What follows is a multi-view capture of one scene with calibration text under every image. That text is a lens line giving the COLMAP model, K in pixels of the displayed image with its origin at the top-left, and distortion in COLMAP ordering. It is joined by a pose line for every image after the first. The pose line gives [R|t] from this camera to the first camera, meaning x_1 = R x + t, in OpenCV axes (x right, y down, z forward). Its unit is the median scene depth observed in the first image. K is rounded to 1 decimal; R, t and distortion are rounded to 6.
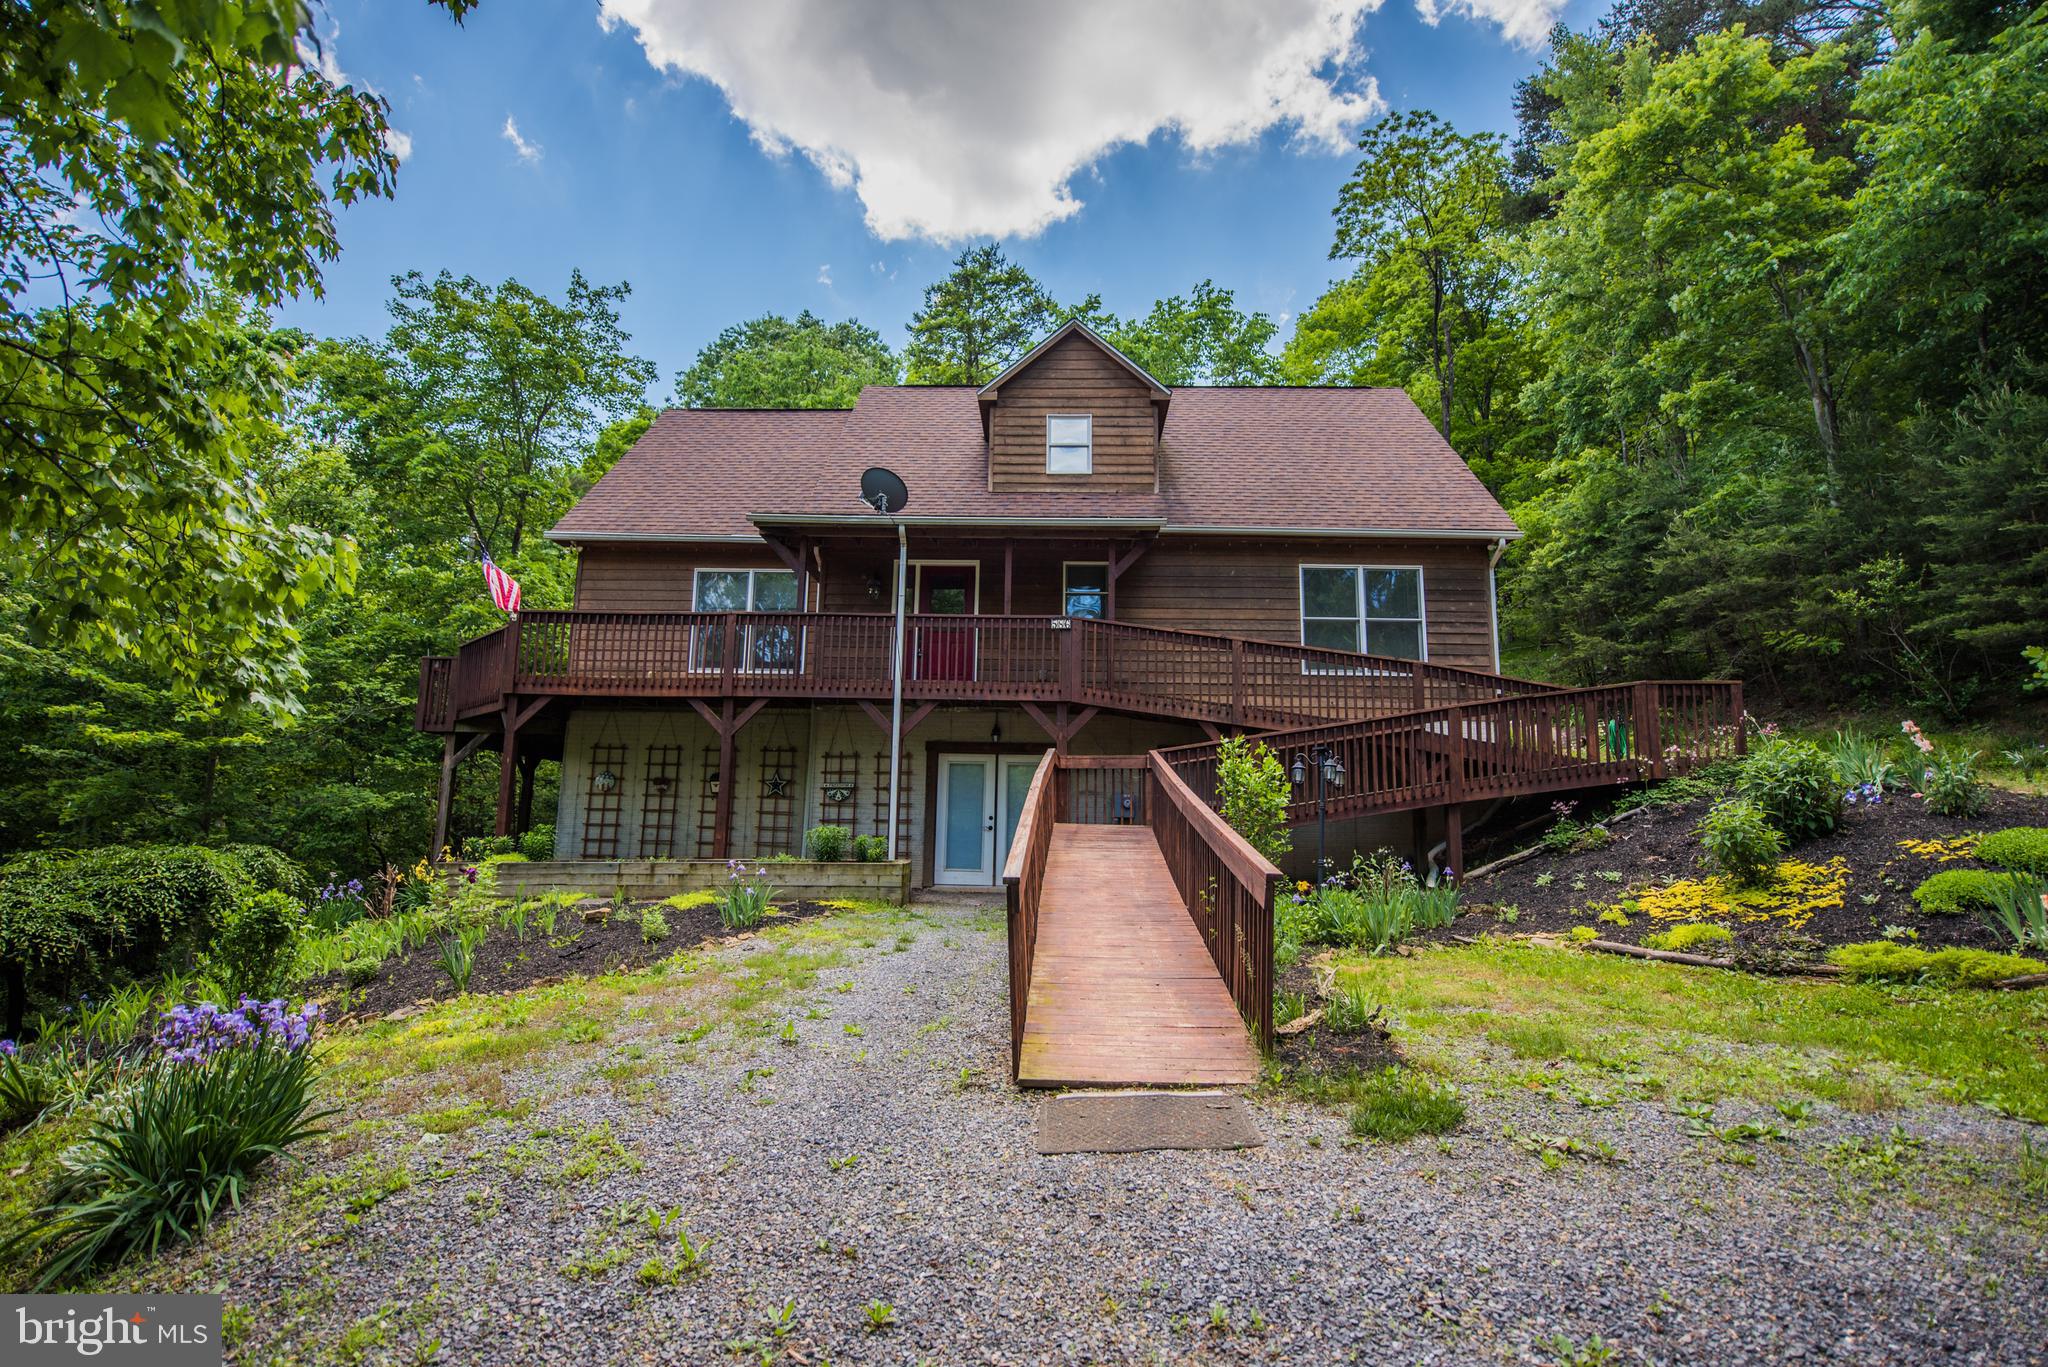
lens RADIAL K [[974.2, 0, 1033.2], [0, 974.2, 680.9], [0, 0, 1]] dist [-0.002397, -0.004029]
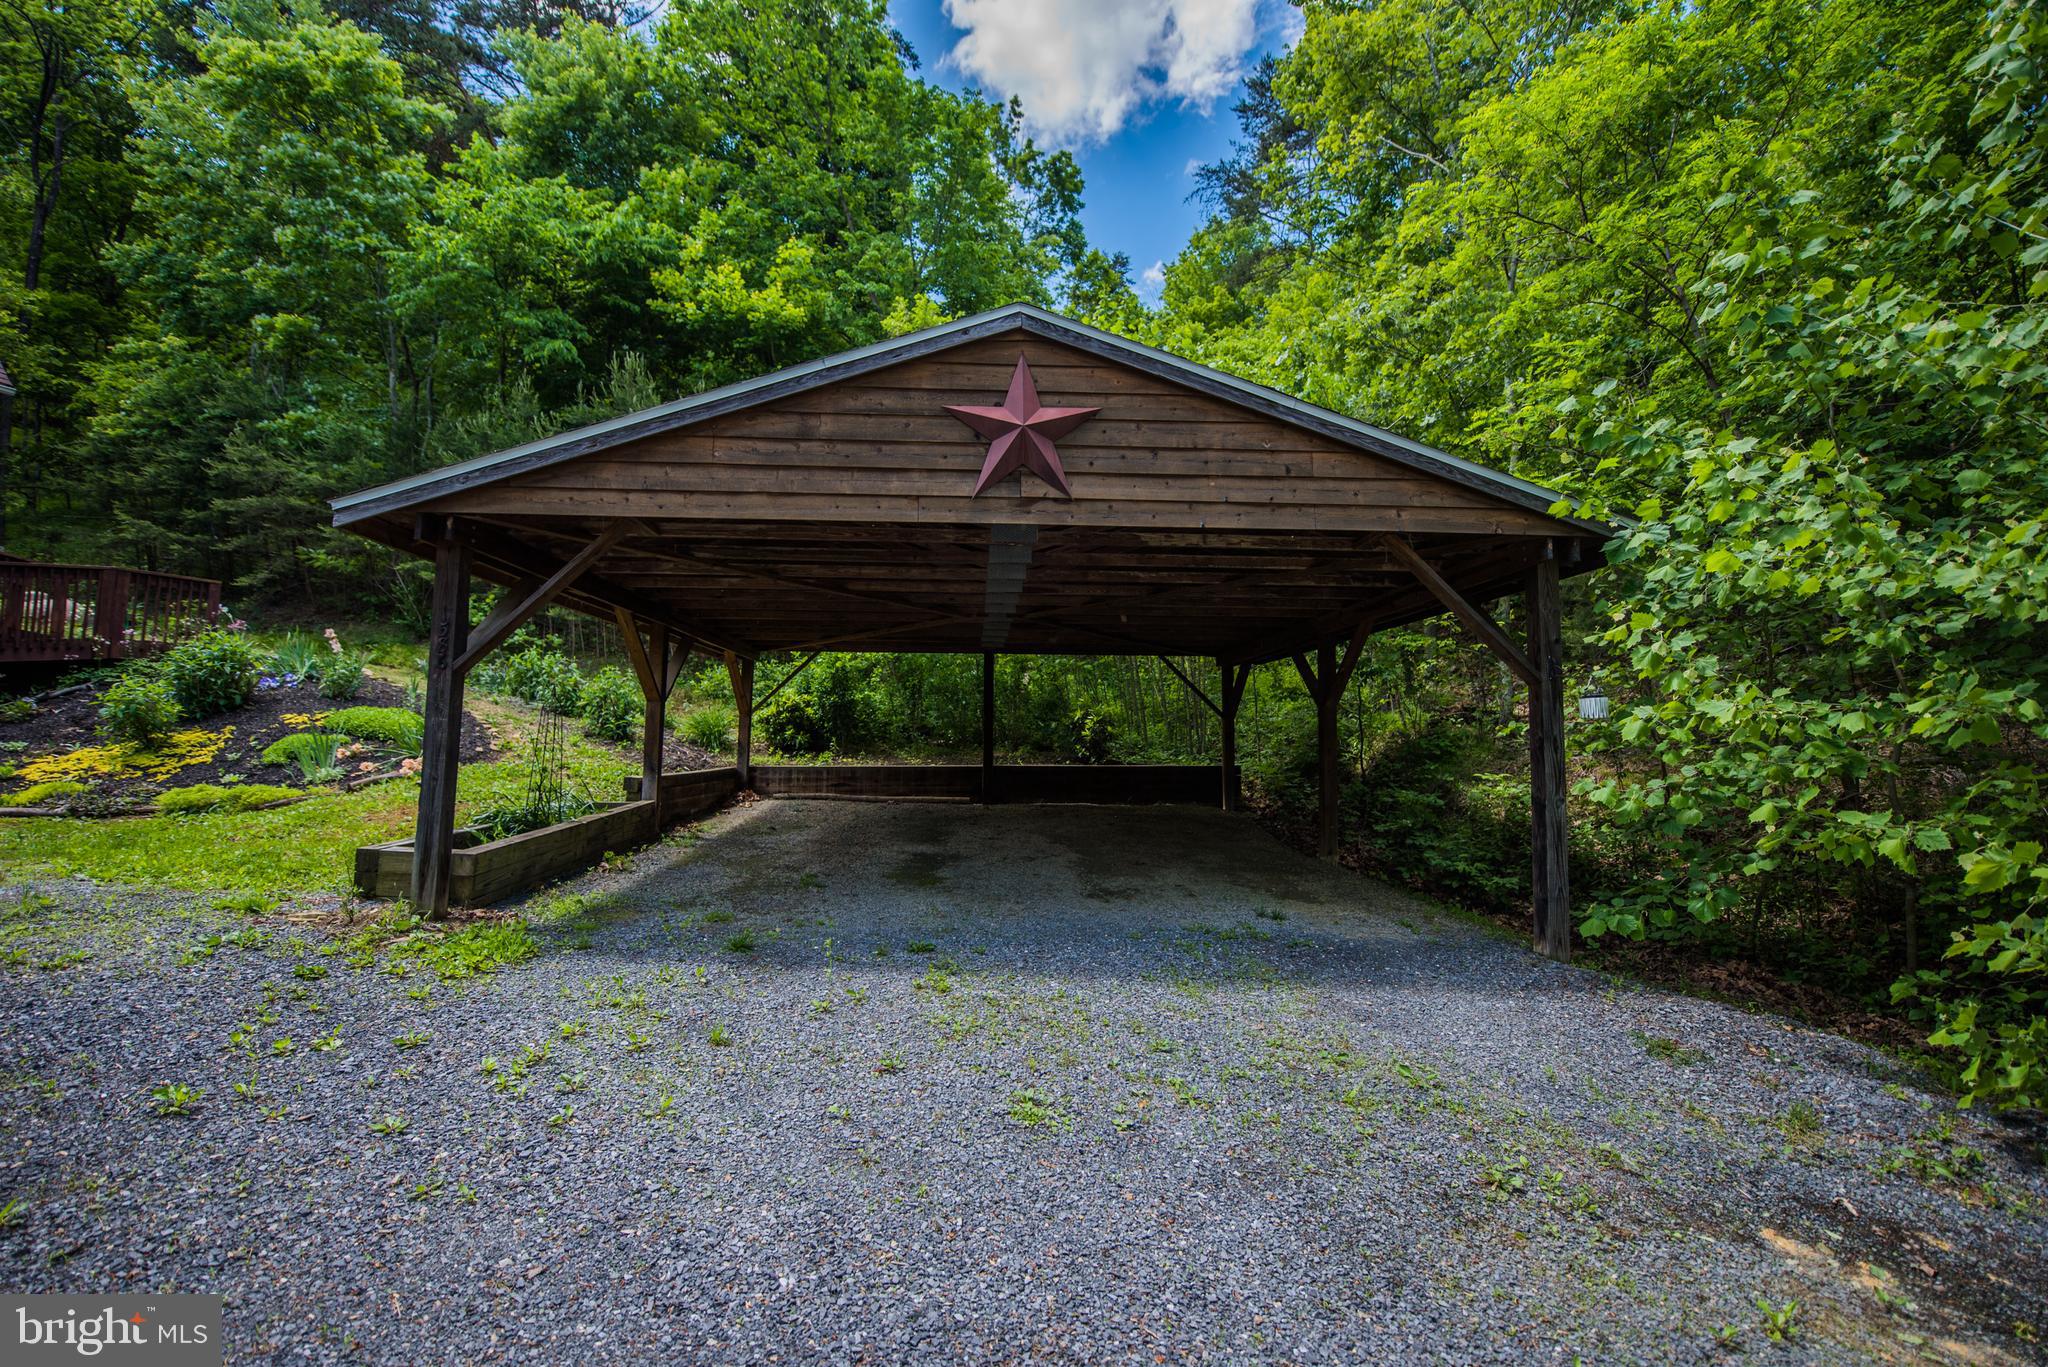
lens RADIAL K [[860.2, 0, 1024.0], [0, 860.2, 683.5], [0, 0, 1]] dist [-0.020158, 0.000365]
pose [[0.313363, 0.052009, 0.948208, 0.061342], [-0.151810, 0.988401, -0.004044, -0.017794], [-0.937421, -0.142681, 0.317624, -0.203287]]
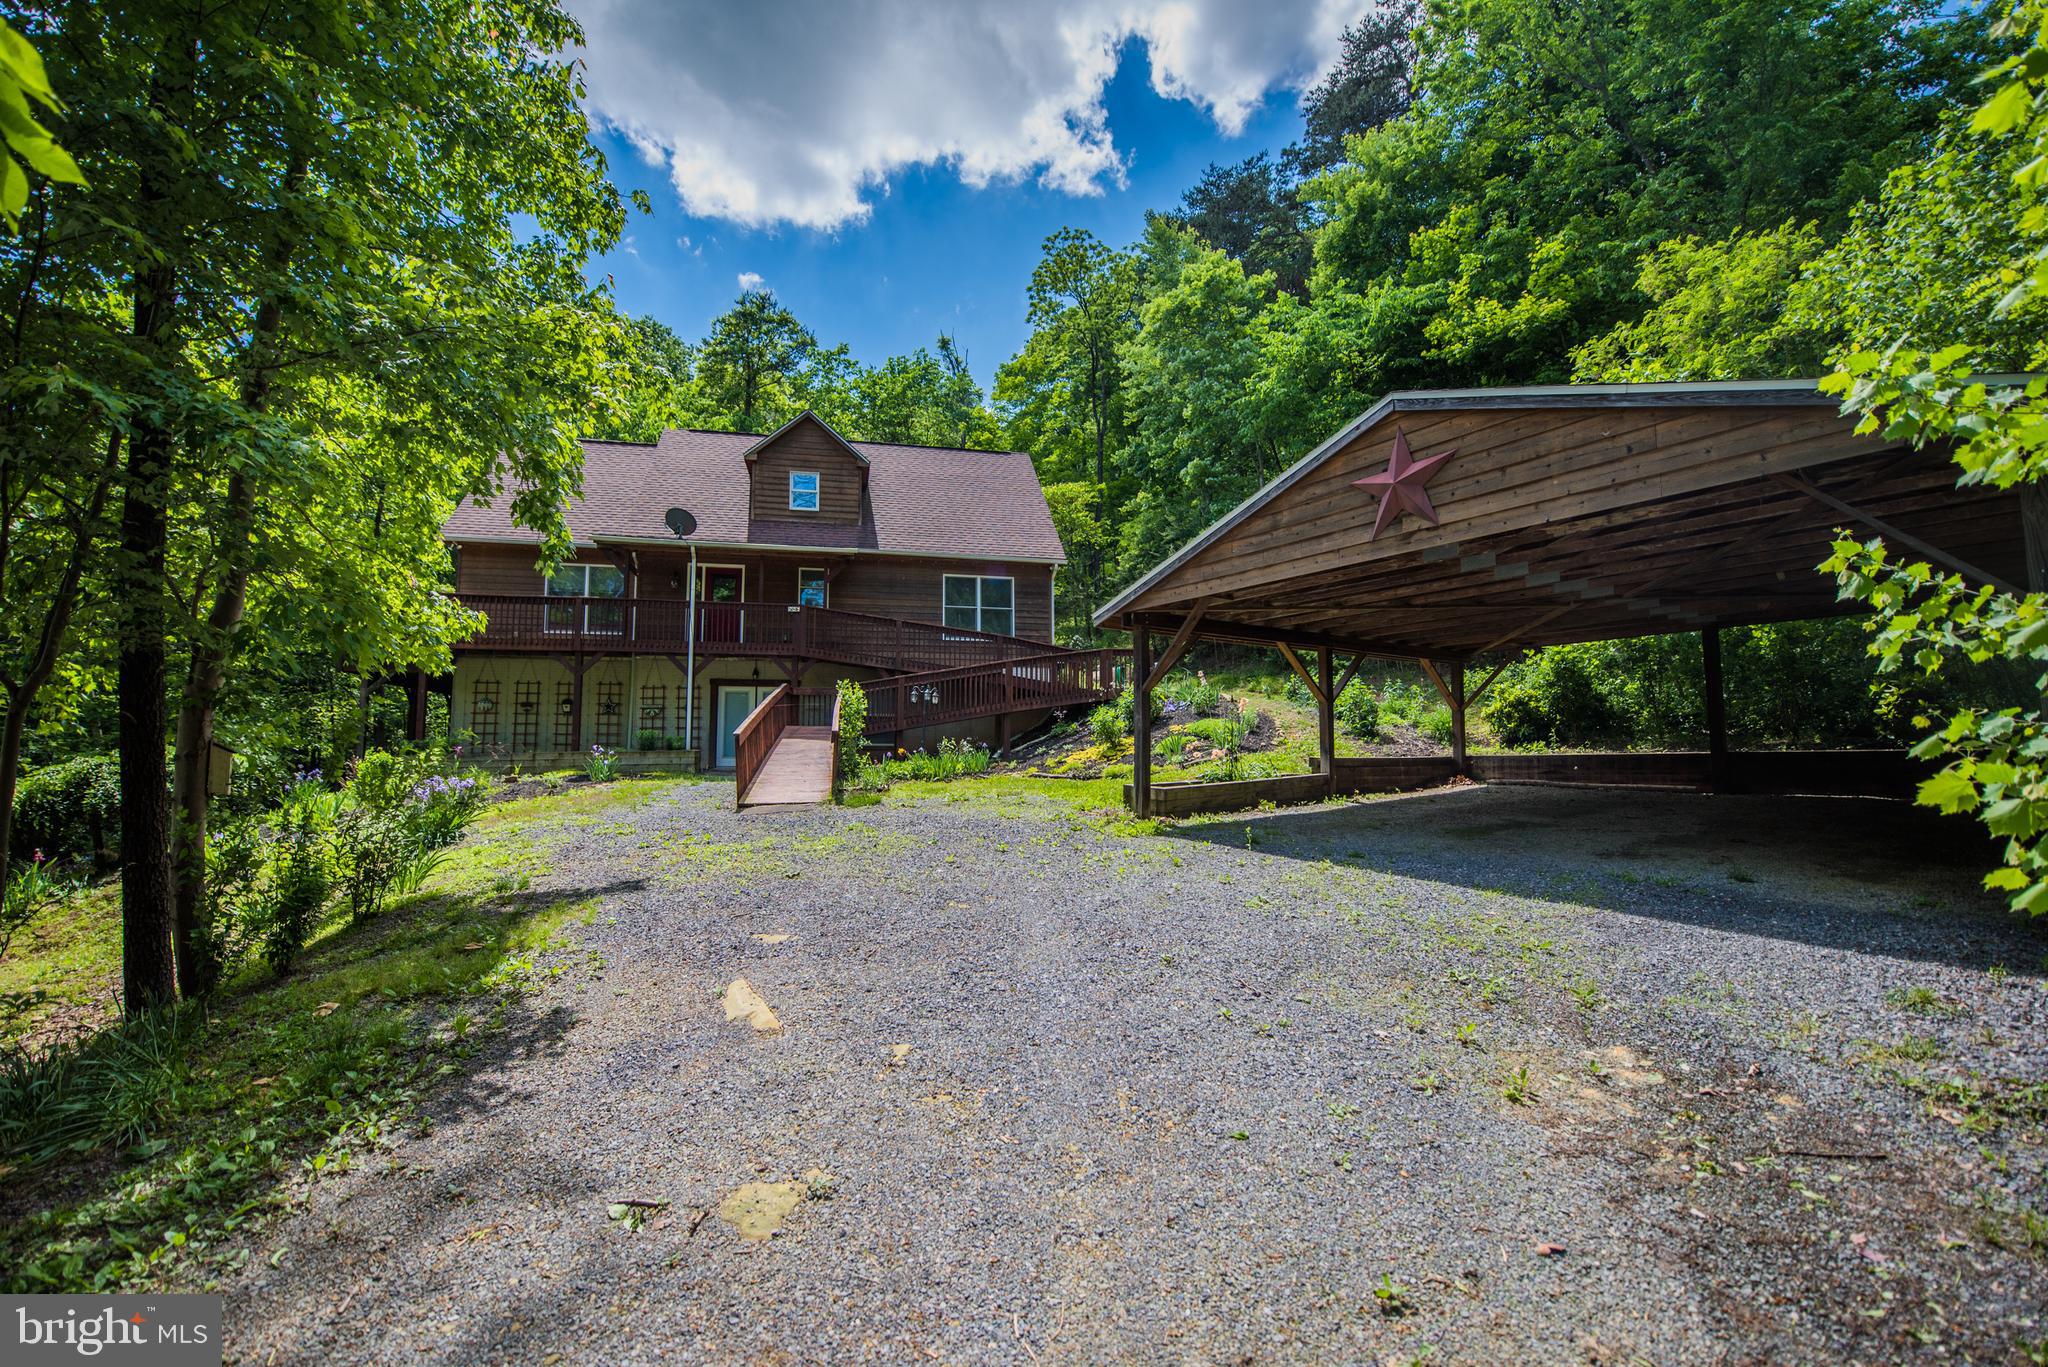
lens RADIAL K [[853.6, 0, 1024.0], [0, 853.6, 683.5], [0, 0, 1]] dist [-0.001659, 0.000001]
pose [[0.973510, -0.000235, 0.228642, 0.073763], [-0.016694, 0.997257, 0.072104, -0.040924], [-0.228032, -0.074011, 0.970837, -0.496366]]
